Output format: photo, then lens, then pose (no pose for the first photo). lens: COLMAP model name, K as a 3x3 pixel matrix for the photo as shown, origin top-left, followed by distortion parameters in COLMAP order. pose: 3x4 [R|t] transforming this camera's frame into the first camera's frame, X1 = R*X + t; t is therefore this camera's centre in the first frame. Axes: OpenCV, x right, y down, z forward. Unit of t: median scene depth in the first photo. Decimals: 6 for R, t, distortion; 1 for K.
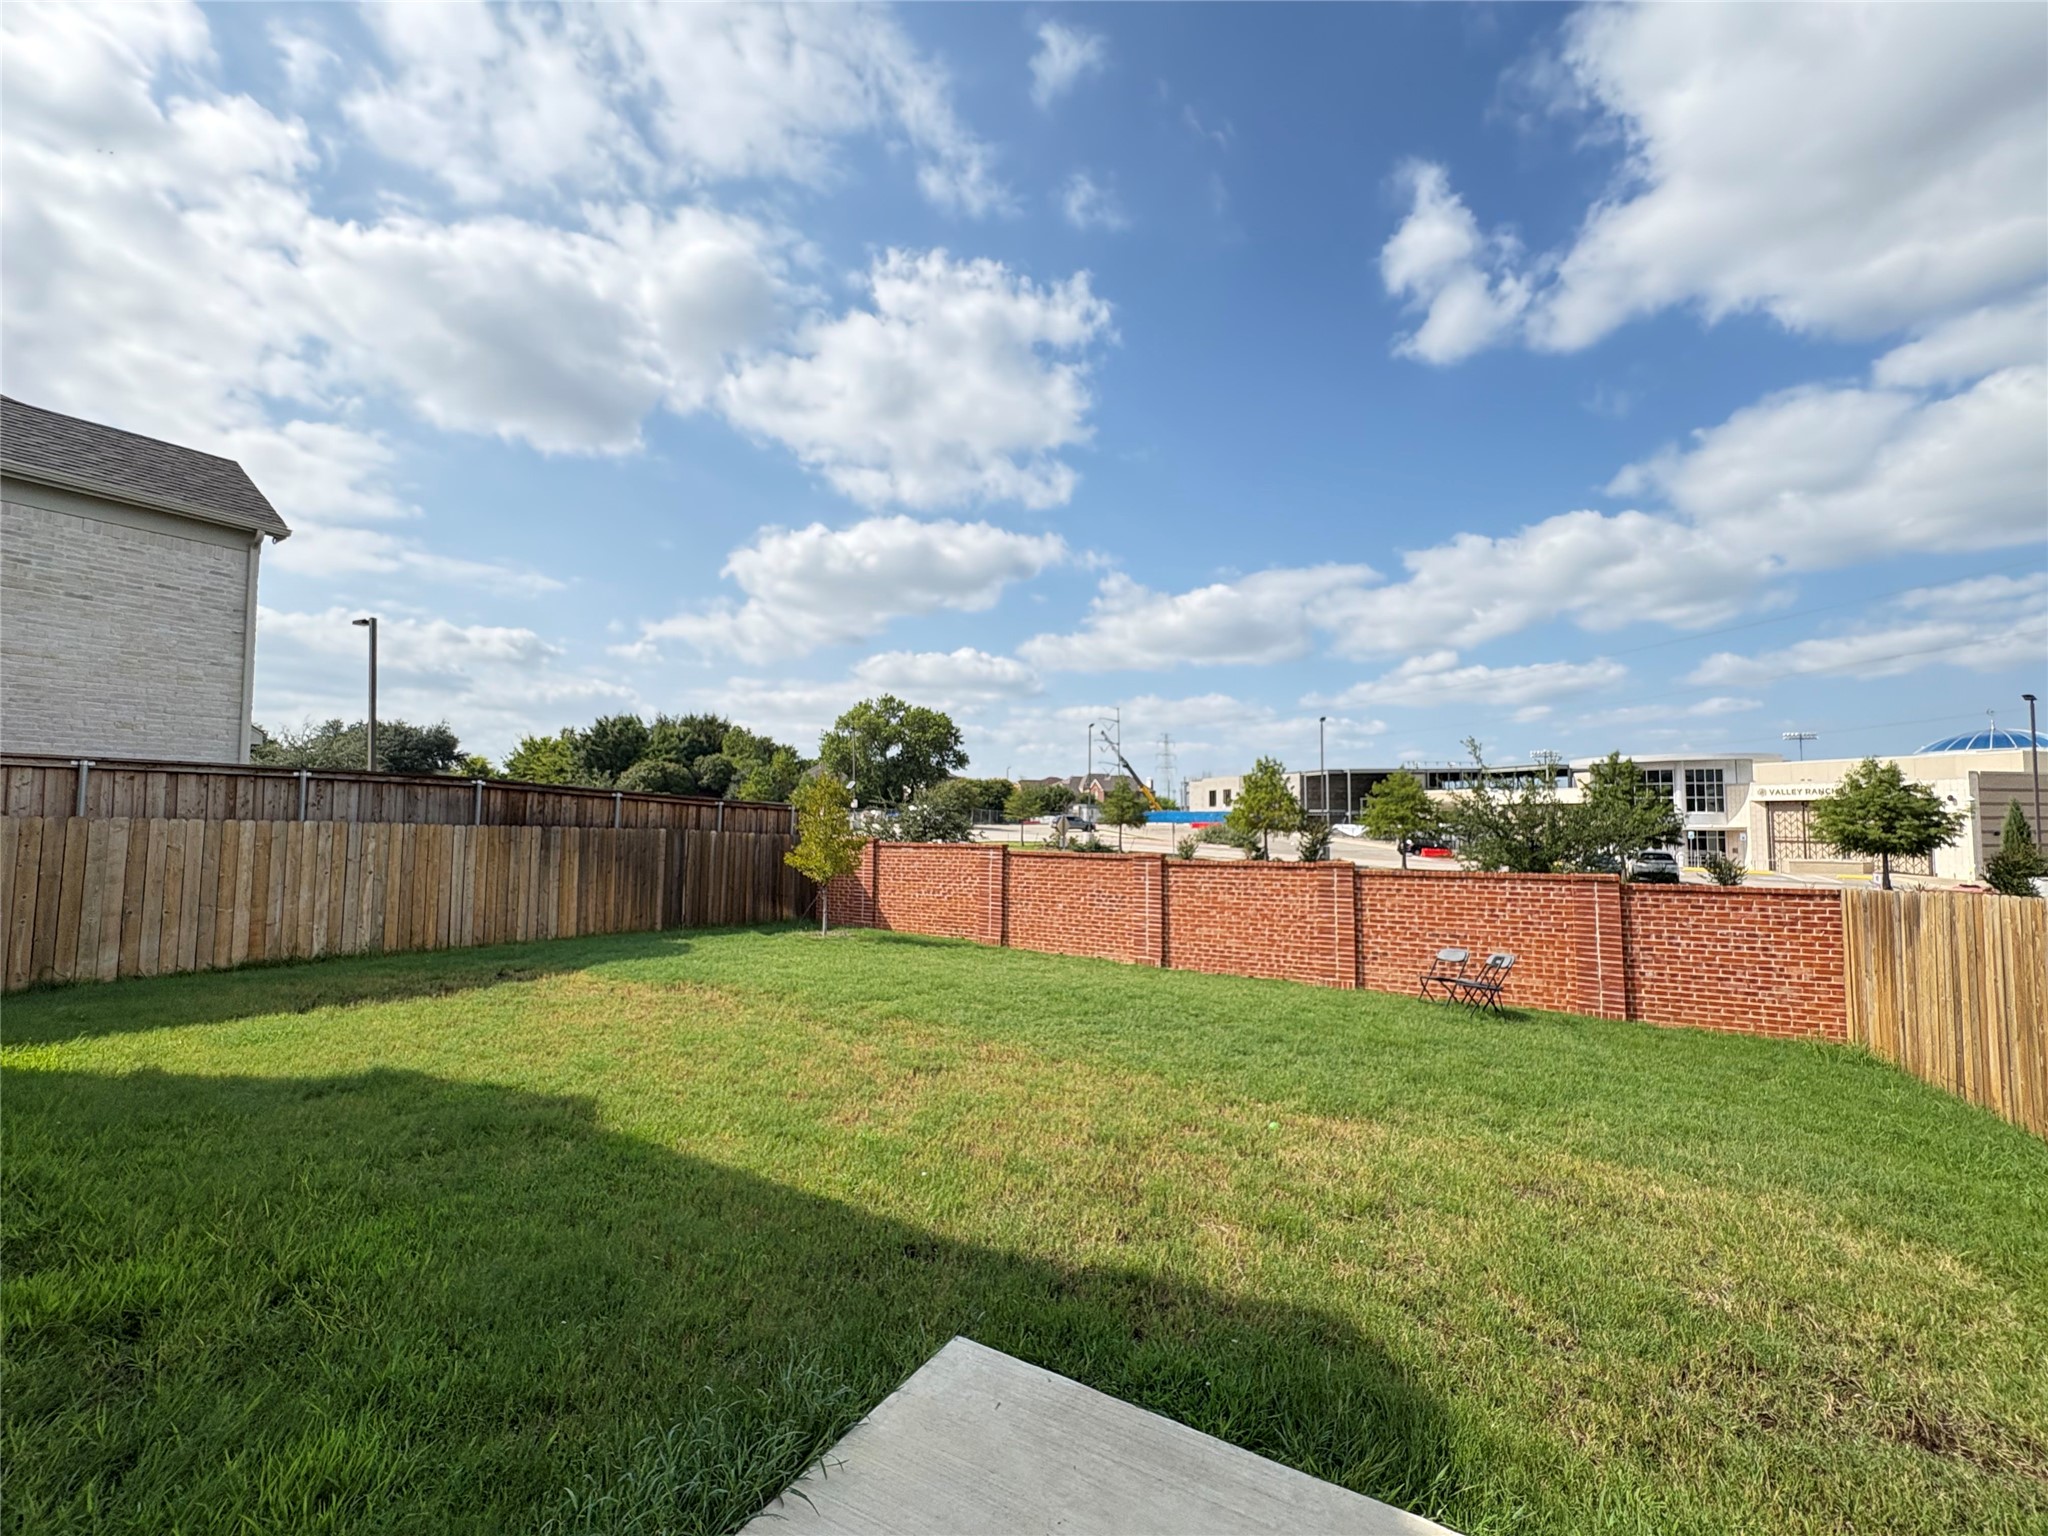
lens RADIAL K [[817.6, 0, 1024.0], [0, 817.6, 768.0], [0, 0, 1]] dist [0.001128, 0.000144]
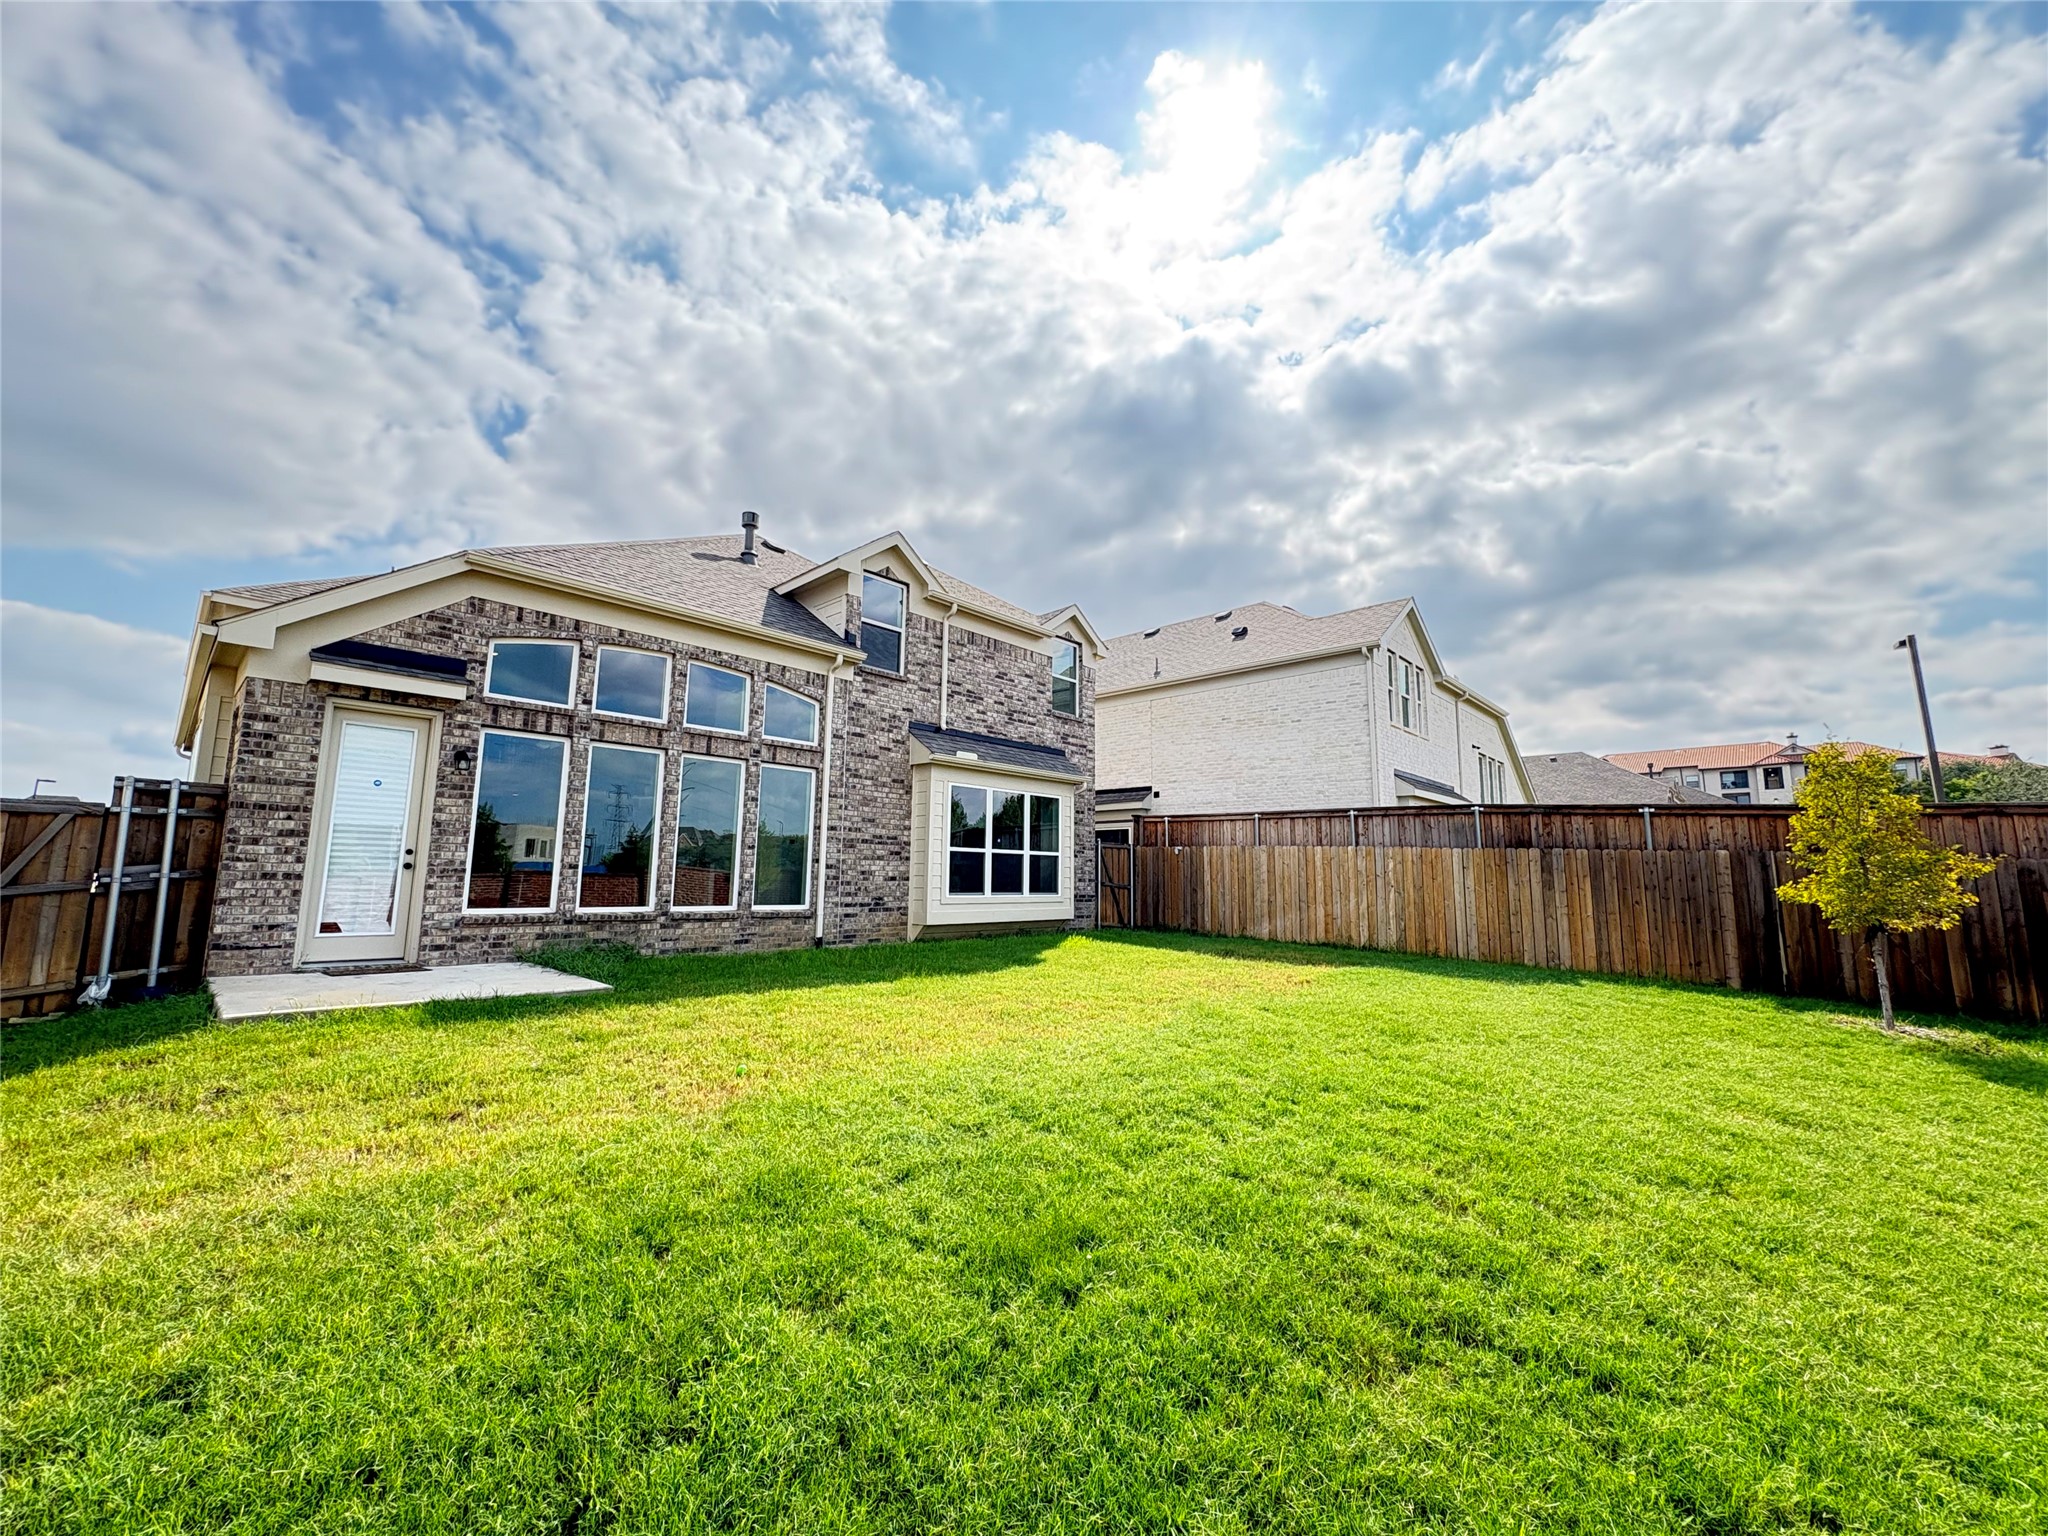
lens RADIAL K [[817.6, 0, 1024.0], [0, 817.6, 768.0], [0, 0, 1]] dist [0.001128, 0.000144]
pose [[-0.207270, -0.137626, -0.968555, 0.520299], [0.044522, 0.987702, -0.149874, 0.101994], [0.977270, -0.074186, -0.198594, 0.648541]]
